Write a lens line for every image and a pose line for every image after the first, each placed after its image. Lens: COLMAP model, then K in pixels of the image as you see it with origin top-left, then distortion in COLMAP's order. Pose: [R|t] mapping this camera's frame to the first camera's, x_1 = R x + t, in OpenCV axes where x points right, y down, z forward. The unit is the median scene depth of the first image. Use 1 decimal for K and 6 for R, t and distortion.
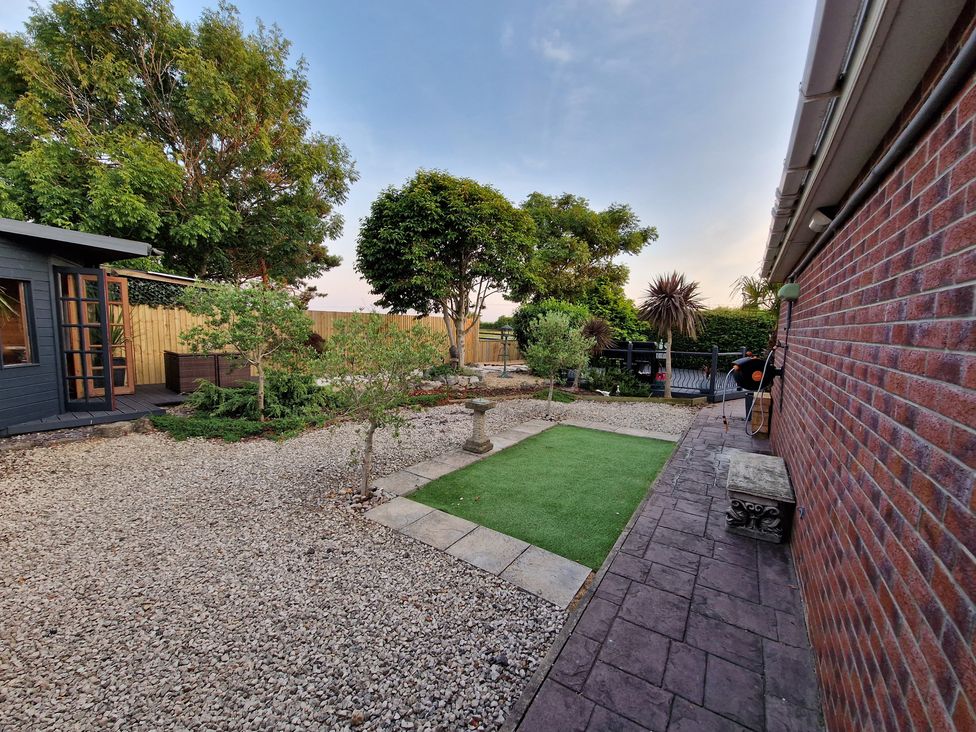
lens RADIAL K [[392.9, 0, 488.0], [0, 392.9, 366.0], [0, 0, 1]] dist [0.000484, 0.000025]
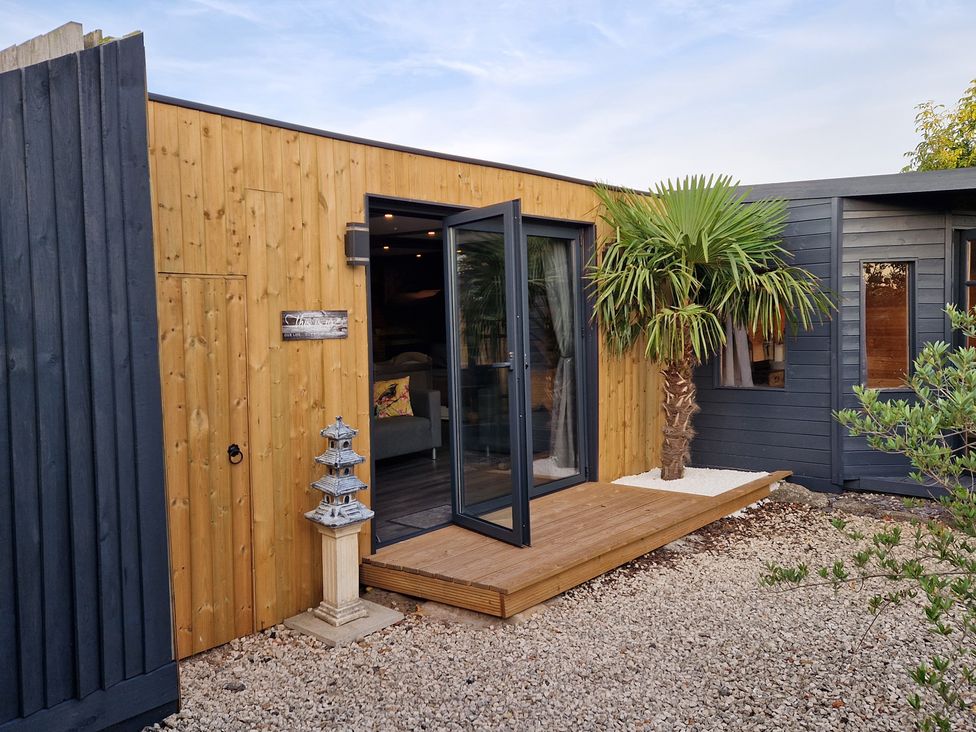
lens RADIAL K [[830.9, 0, 489.8], [0, 830.9, 374.9], [0, 0, 1]] dist [0.046106, -0.000645]
pose [[-0.118976, 0.038310, -0.992158, 0.179656], [-0.080694, 0.995577, 0.048118, -0.024764], [0.989613, 0.085786, -0.115358, 0.298354]]
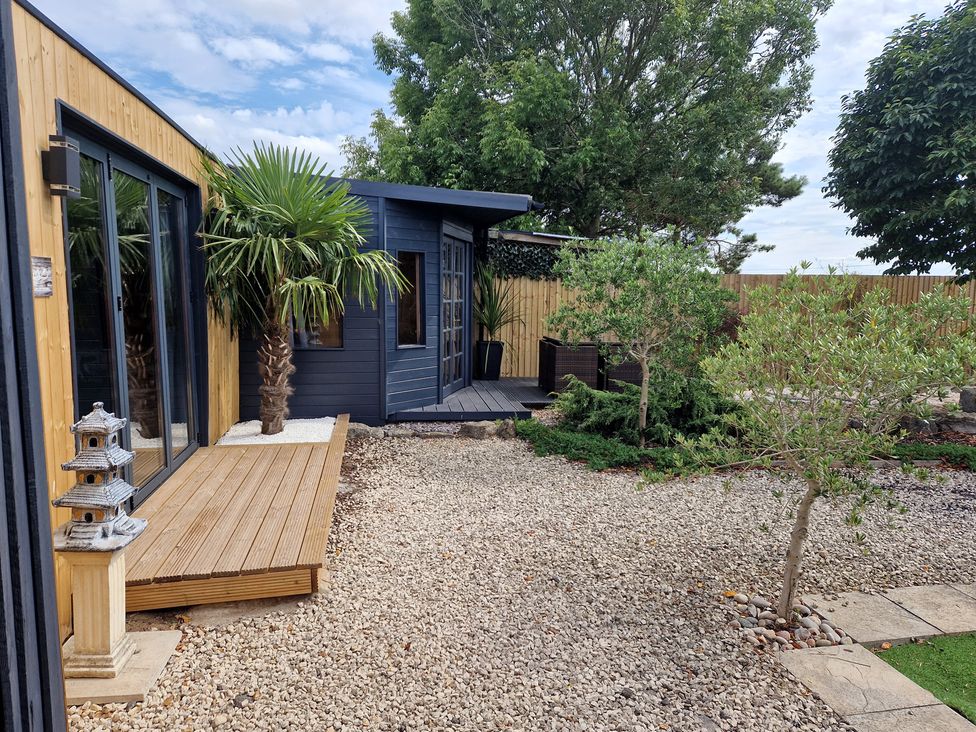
lens RADIAL K [[639.8, 0, 482.9], [0, 639.8, 382.9], [0, 0, 1]] dist [0.047571, -0.058508]
pose [[0.684893, 0.079236, -0.724323, 0.006064], [-0.063491, 0.996778, 0.049007, -0.000555], [0.725873, 0.012423, 0.687717, 0.064524]]
